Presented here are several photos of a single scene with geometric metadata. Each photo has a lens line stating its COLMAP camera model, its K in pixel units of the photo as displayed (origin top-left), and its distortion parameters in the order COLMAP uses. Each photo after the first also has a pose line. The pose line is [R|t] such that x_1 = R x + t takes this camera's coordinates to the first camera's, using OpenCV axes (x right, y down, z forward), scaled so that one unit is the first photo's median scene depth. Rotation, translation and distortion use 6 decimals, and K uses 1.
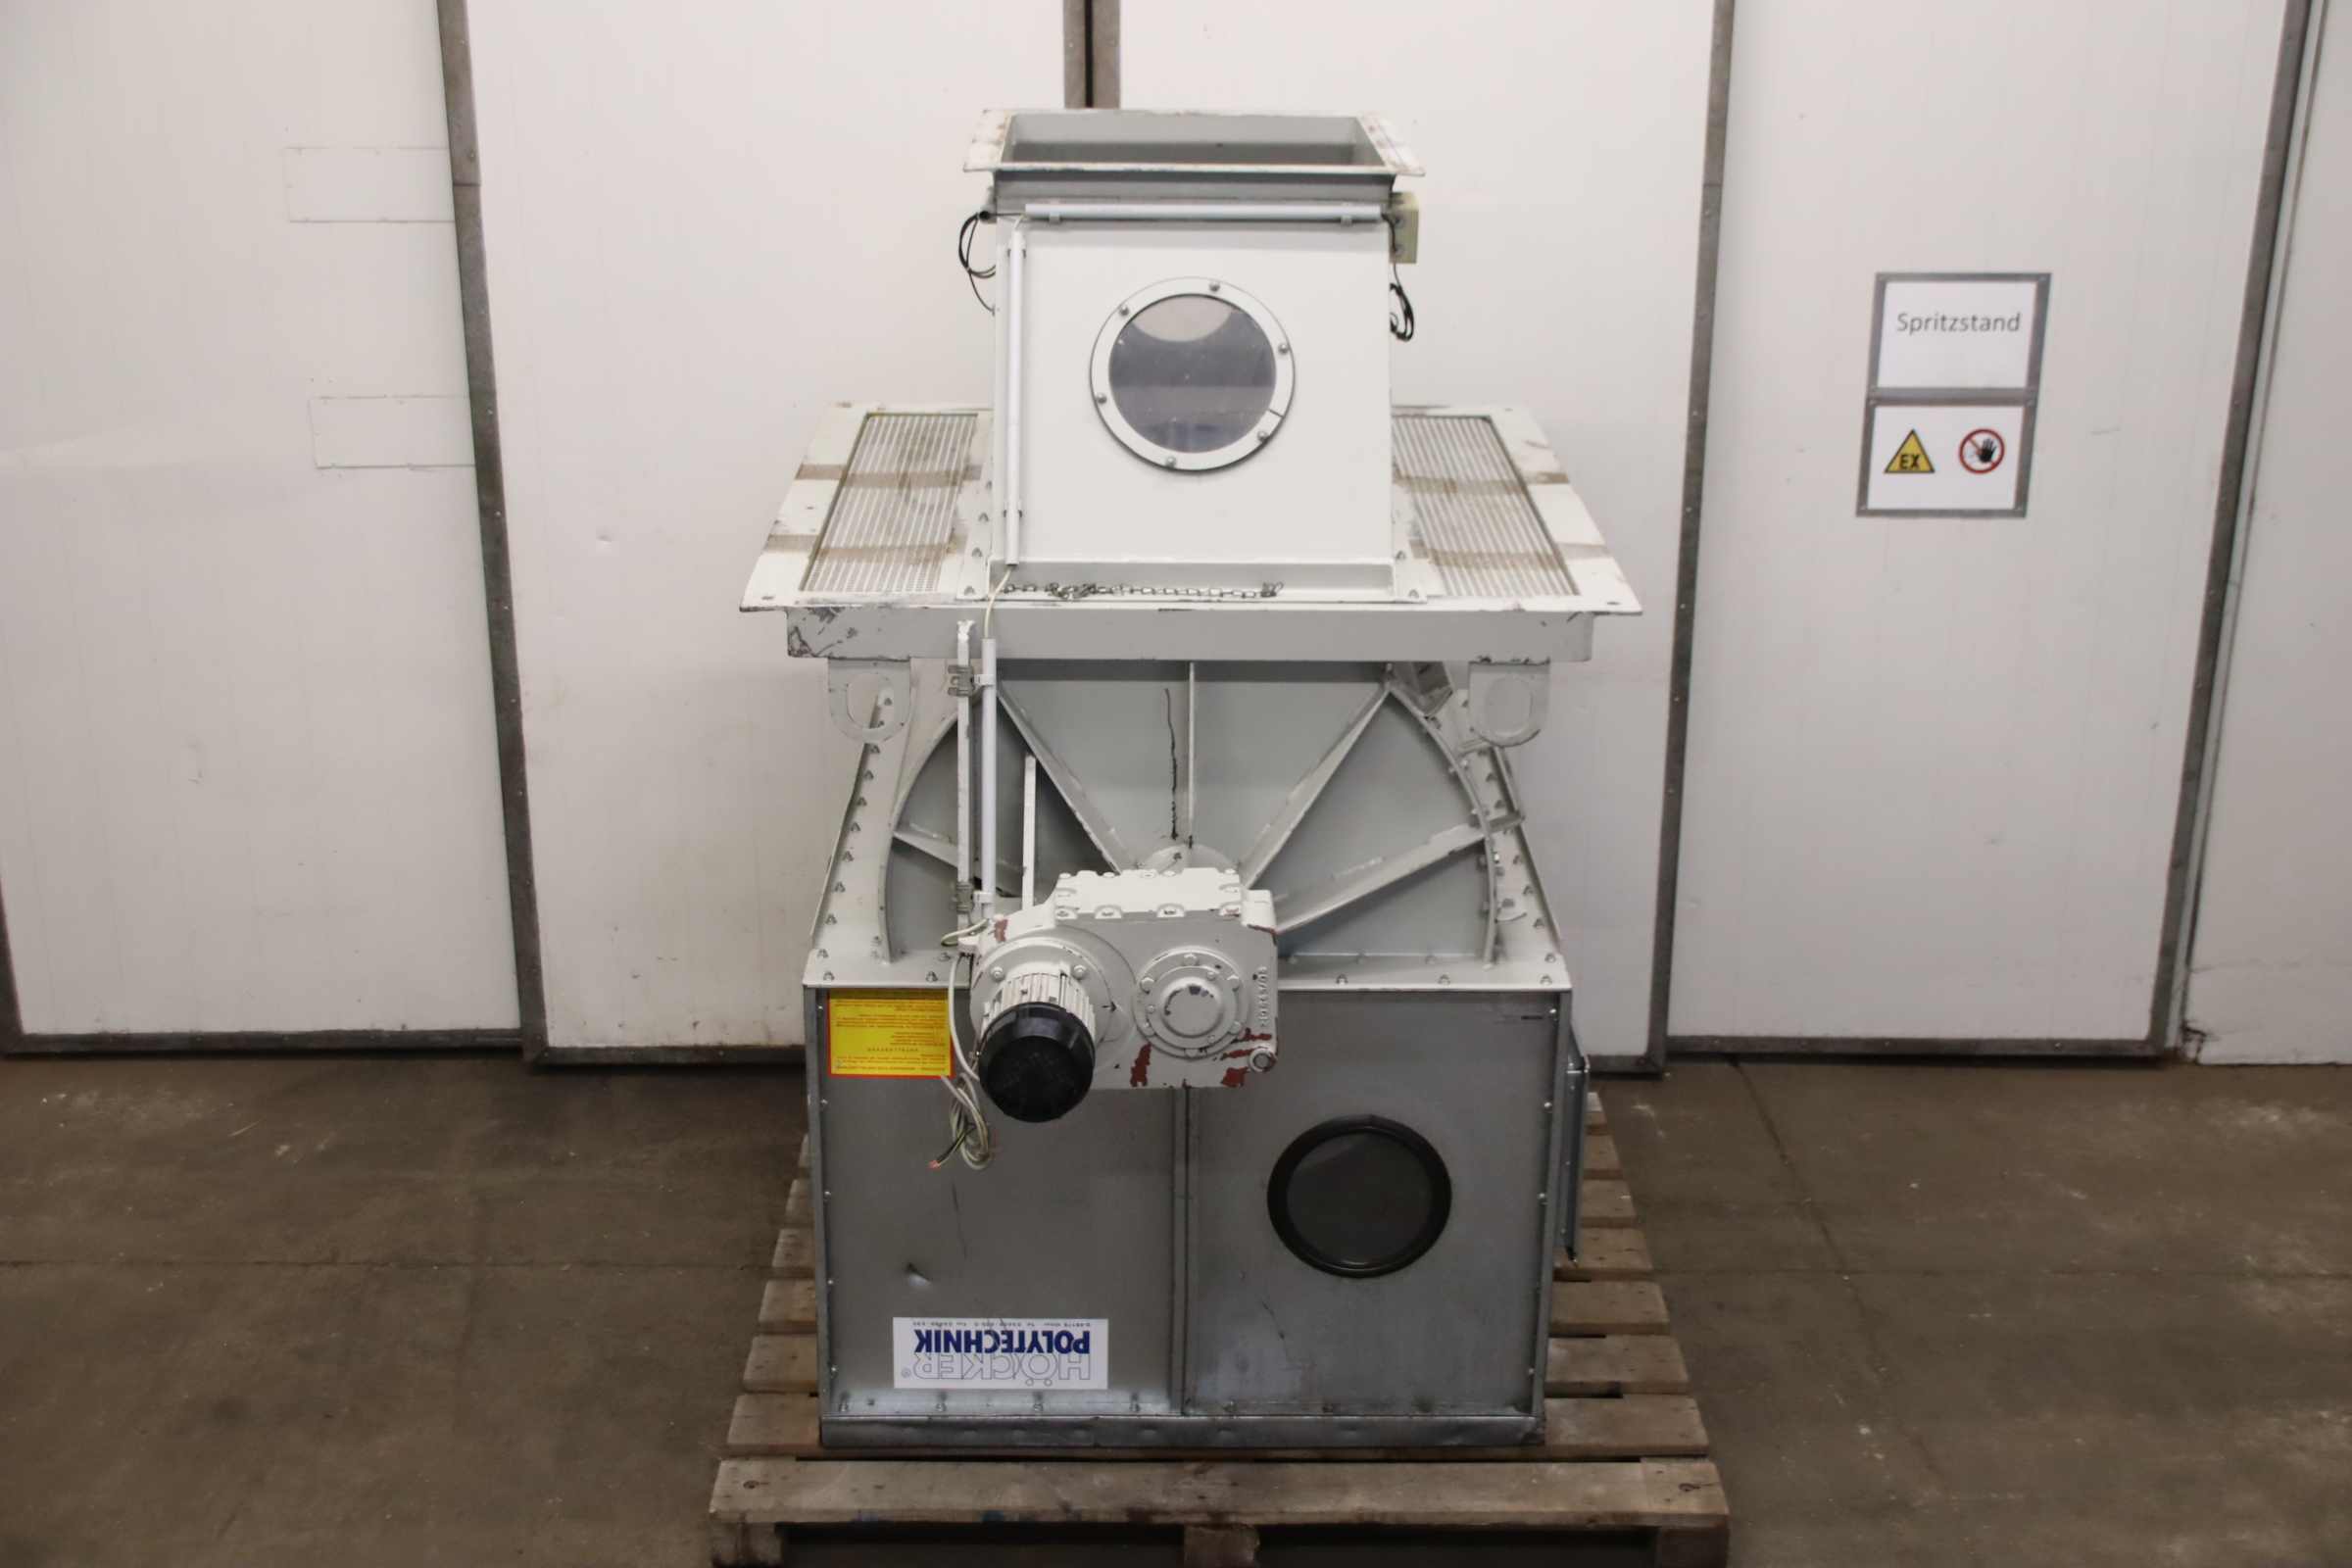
lens RADIAL K [[2889.4, 0, 1176.0], [0, 2889.4, 784.0], [0, 0, 1]] dist [-0.010853, 0.069248]
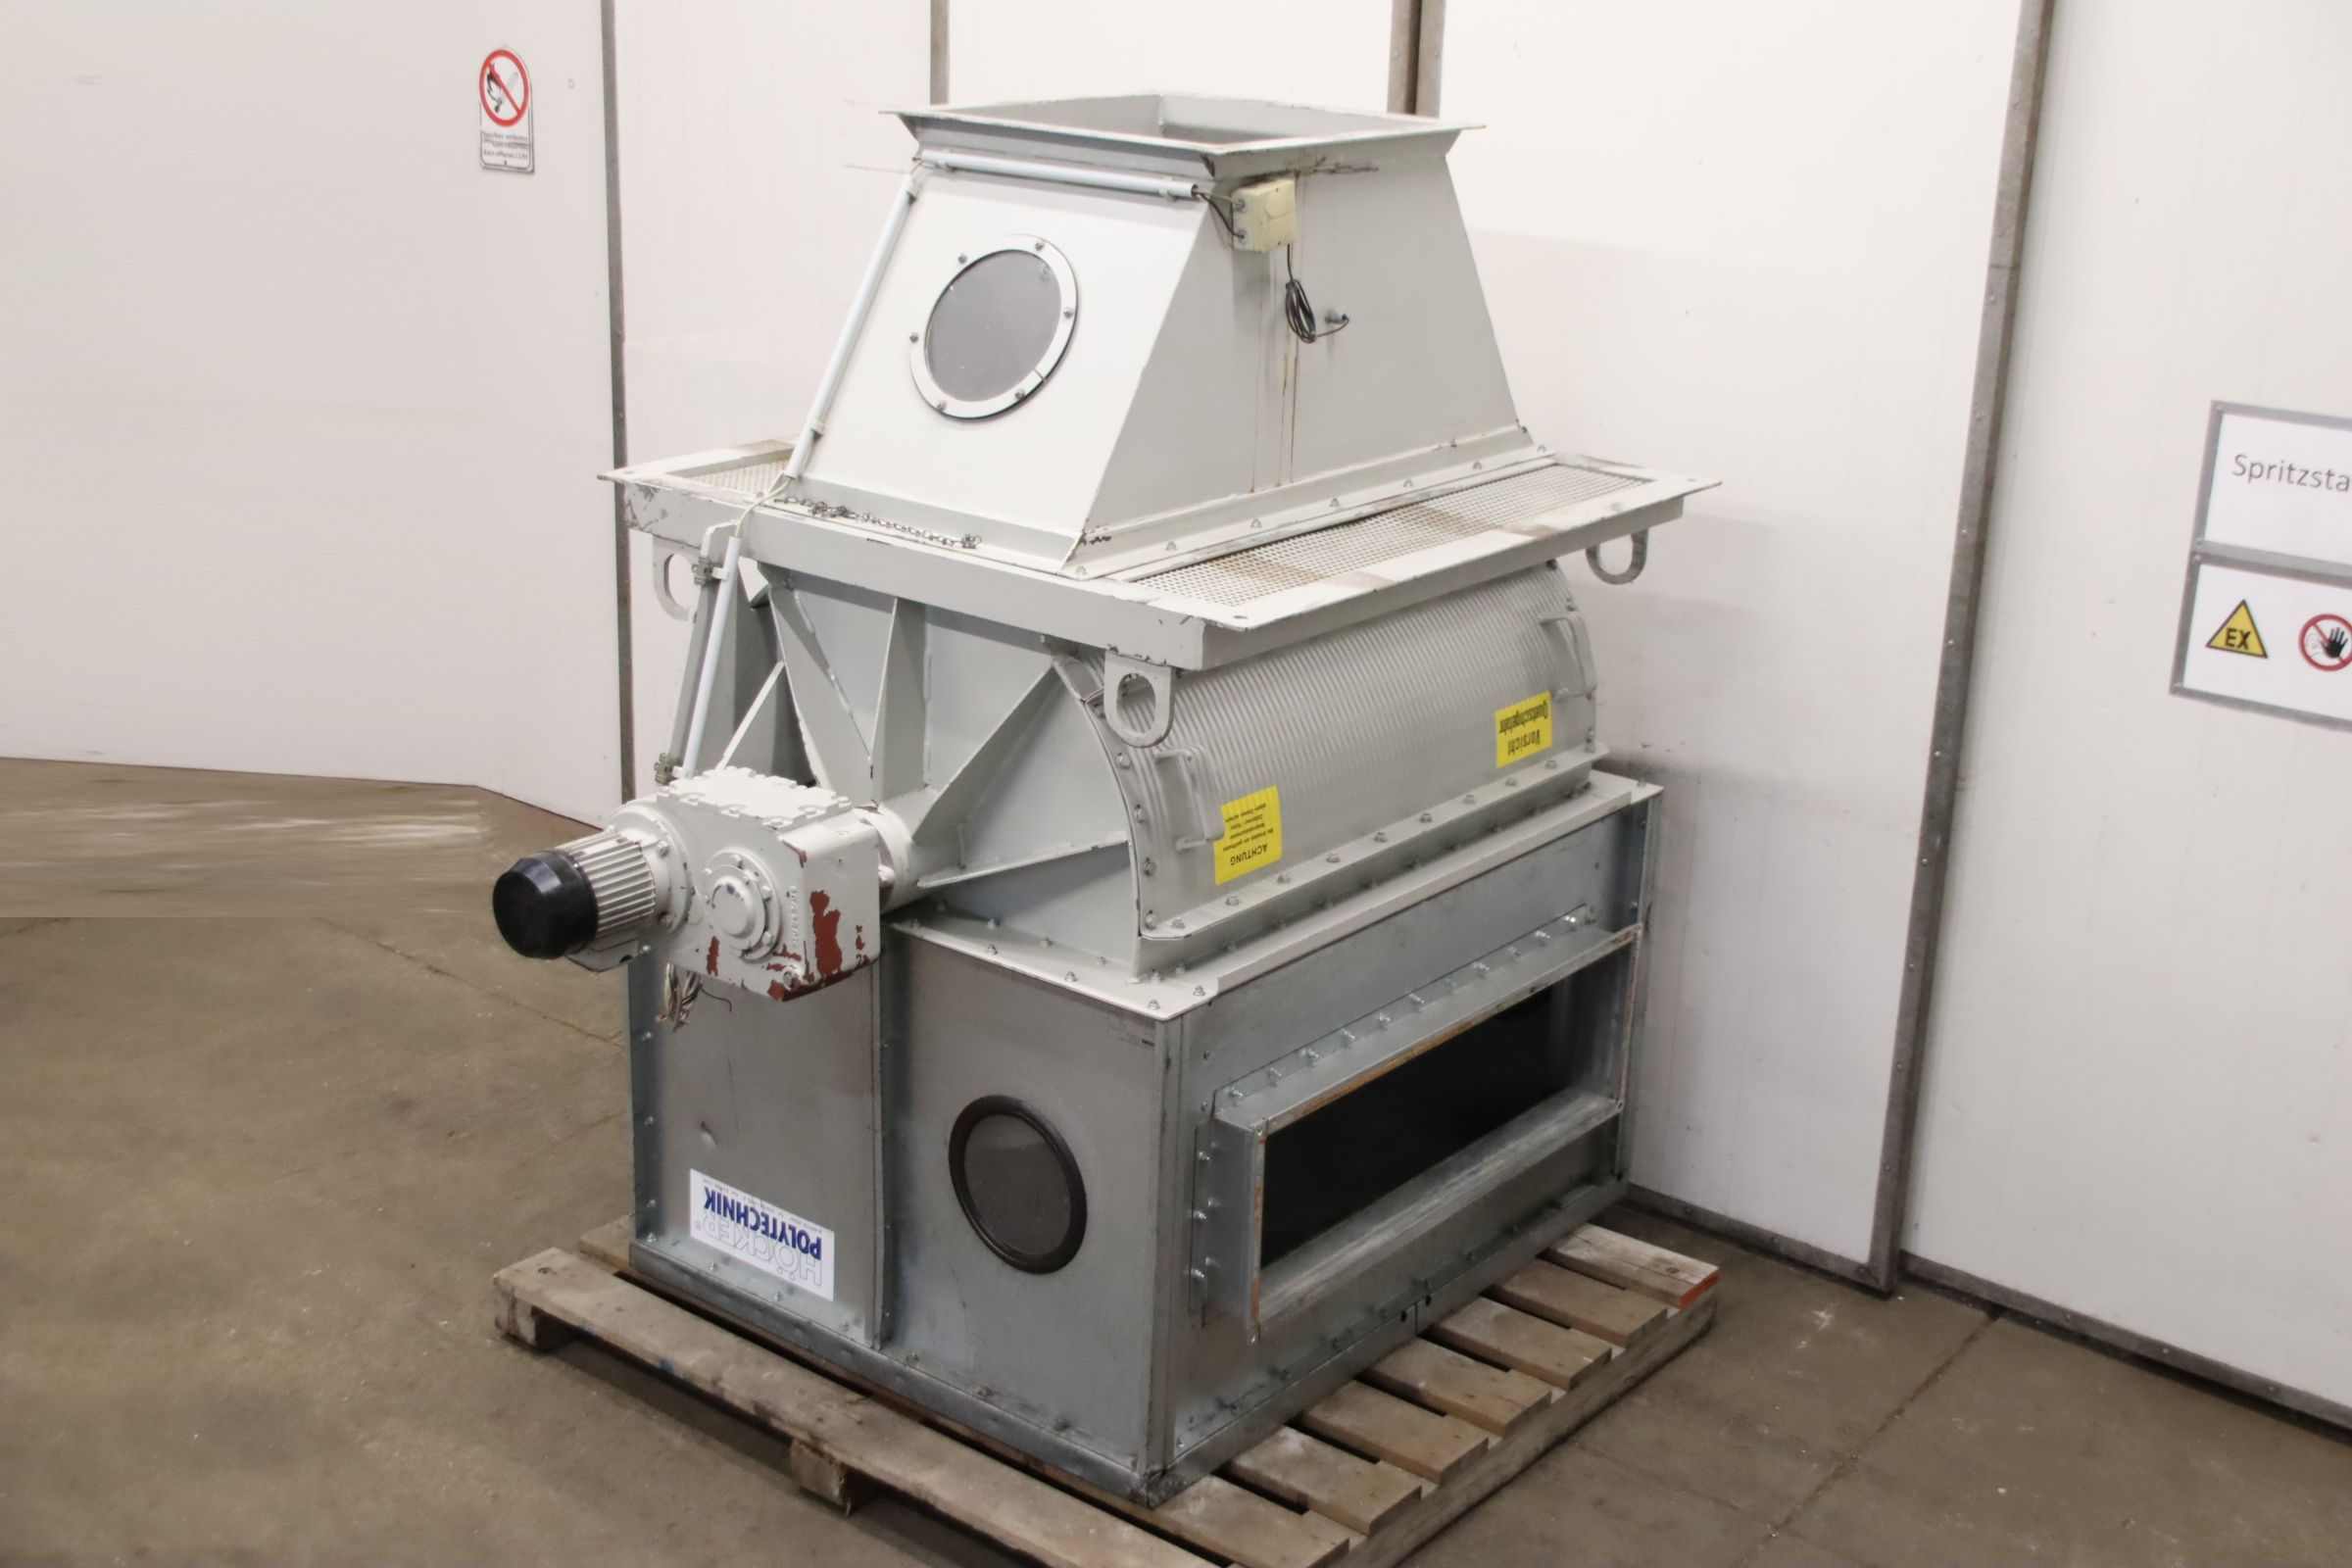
lens RADIAL K [[2843.2, 0, 1192.5], [0, 2843.2, 810.5], [0, 0, 1]] dist [-0.016168, 0.041612]
pose [[0.779257, 0.220797, -0.586521, 0.635352], [-0.242613, 0.969191, 0.042516, -0.034469], [0.577838, 0.109167, 0.808817, 0.237853]]
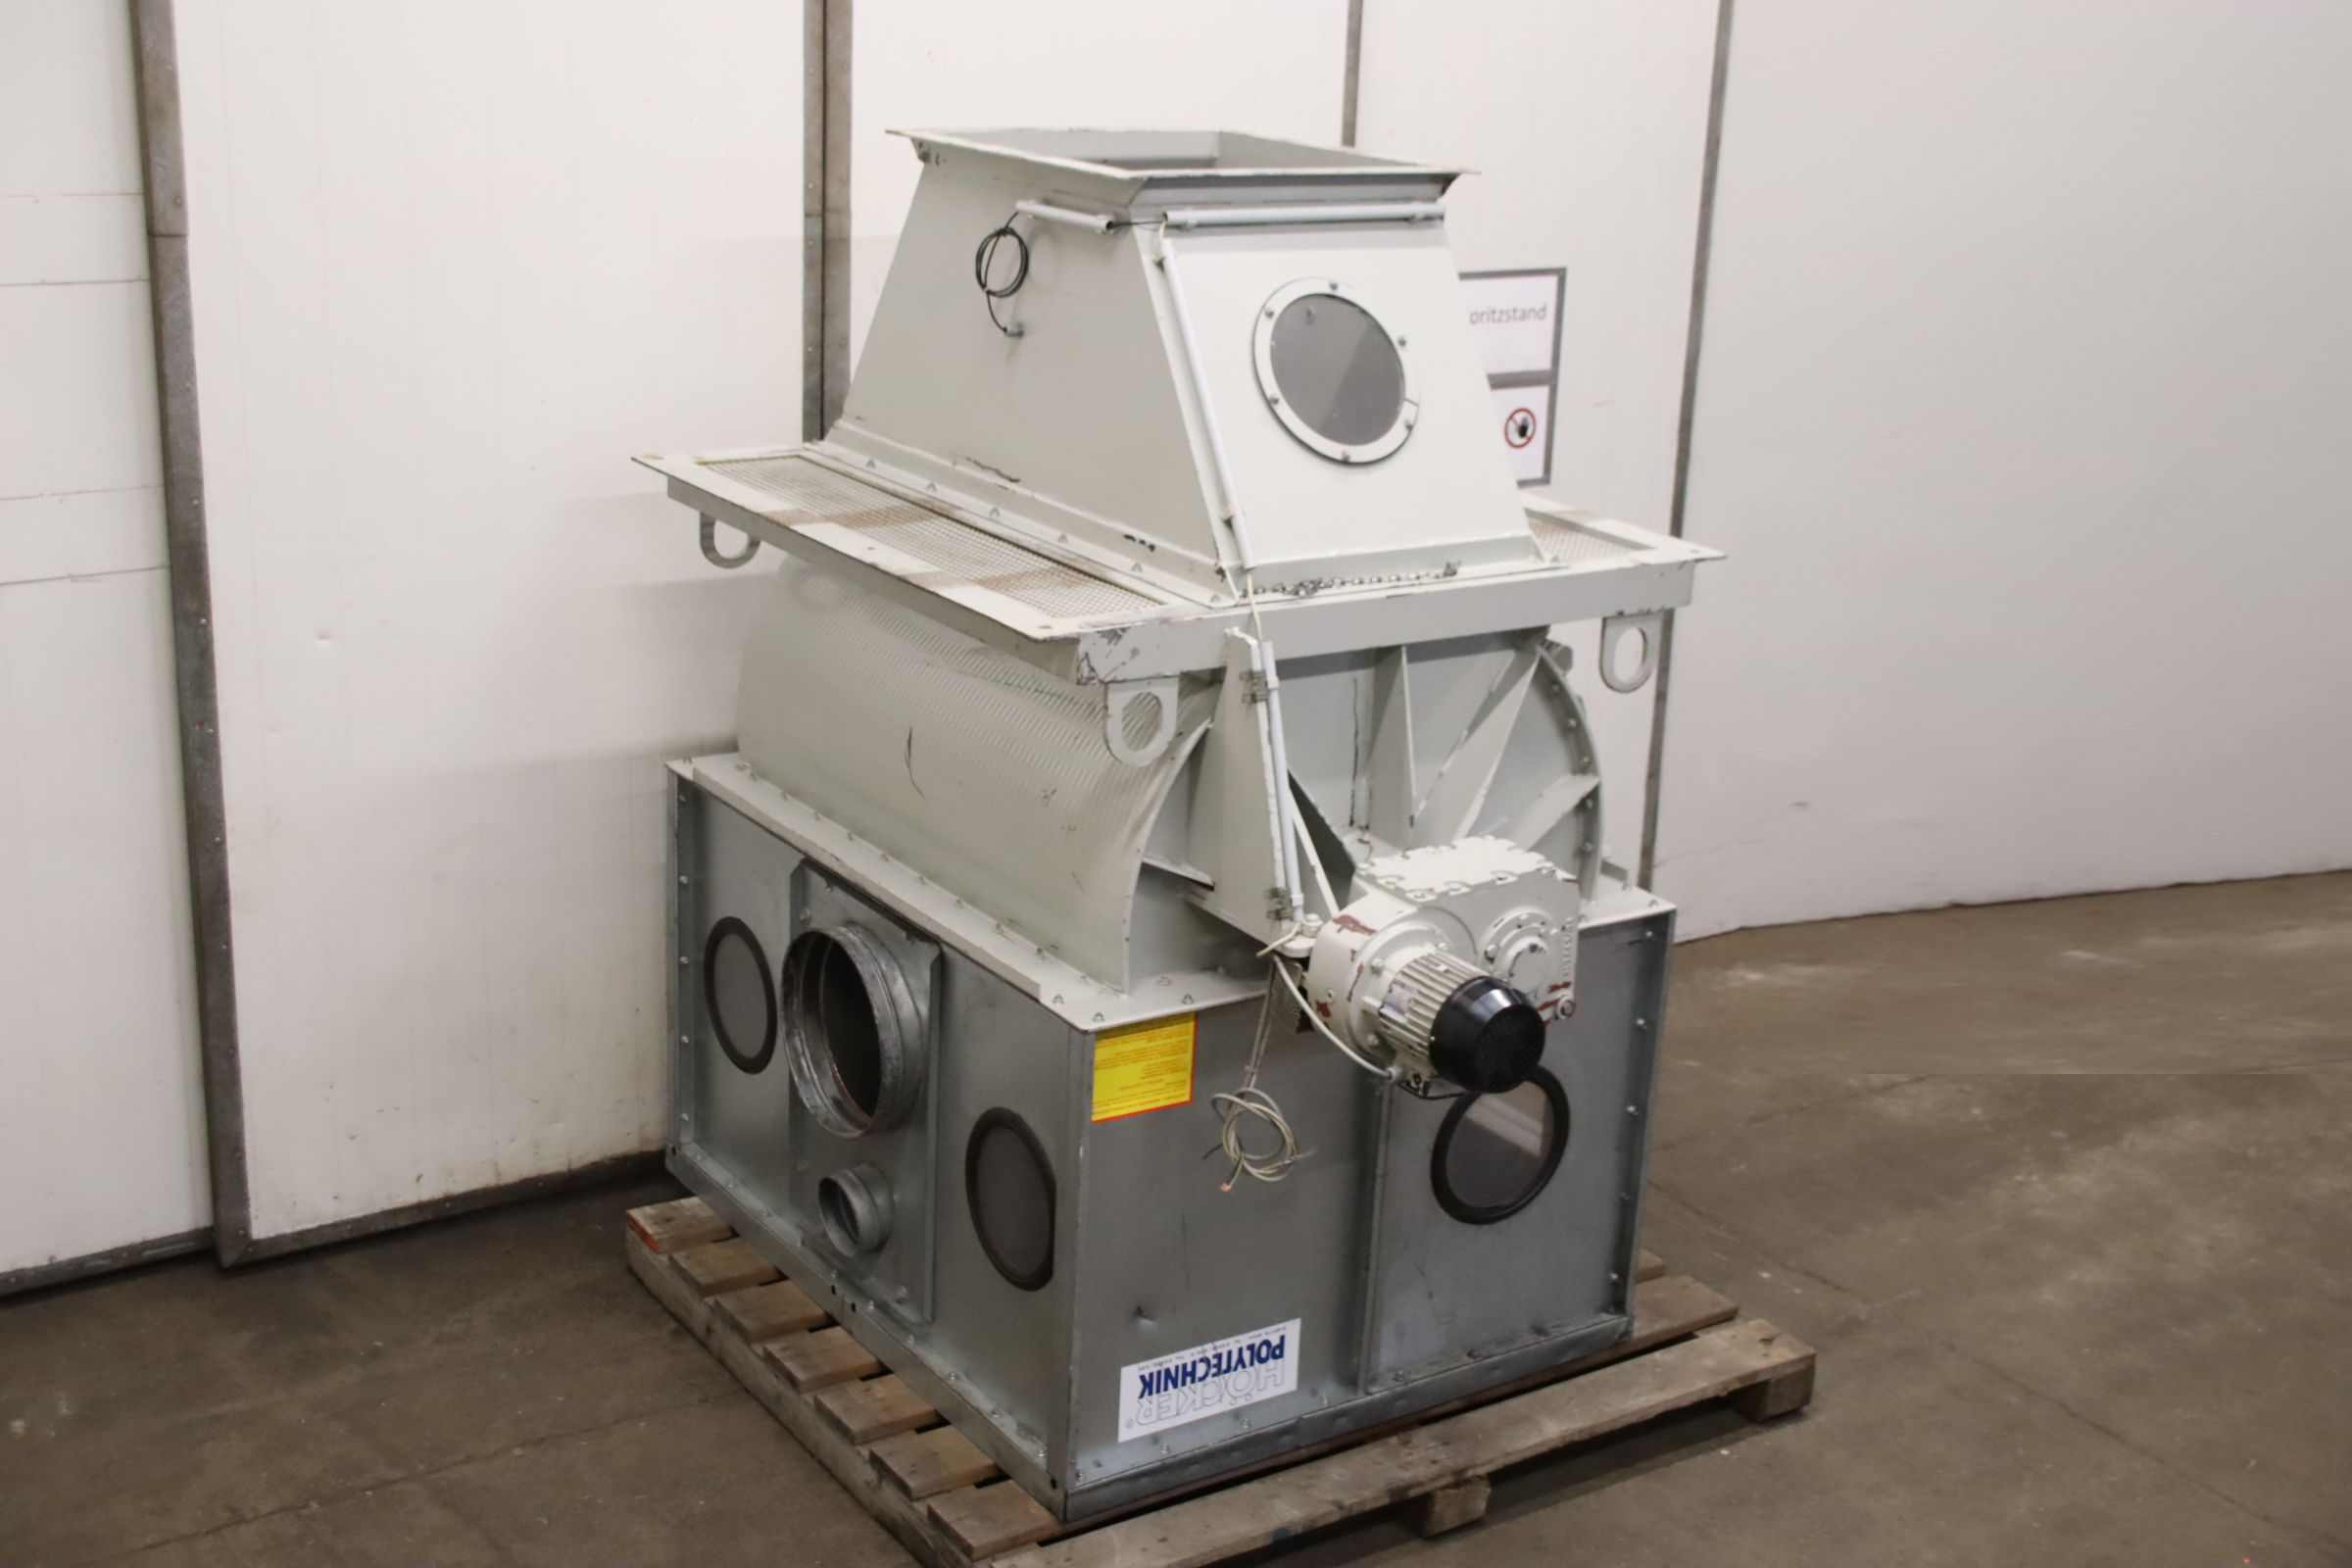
lens RADIAL K [[2889.4, 0, 1176.0], [0, 2889.4, 784.0], [0, 0, 1]] dist [-0.010853, 0.069248]
pose [[0.835564, -0.135316, 0.532469, -0.567279], [0.150211, 0.988532, 0.015501, -0.019922], [-0.528460, 0.067030, 0.846308, 0.161441]]
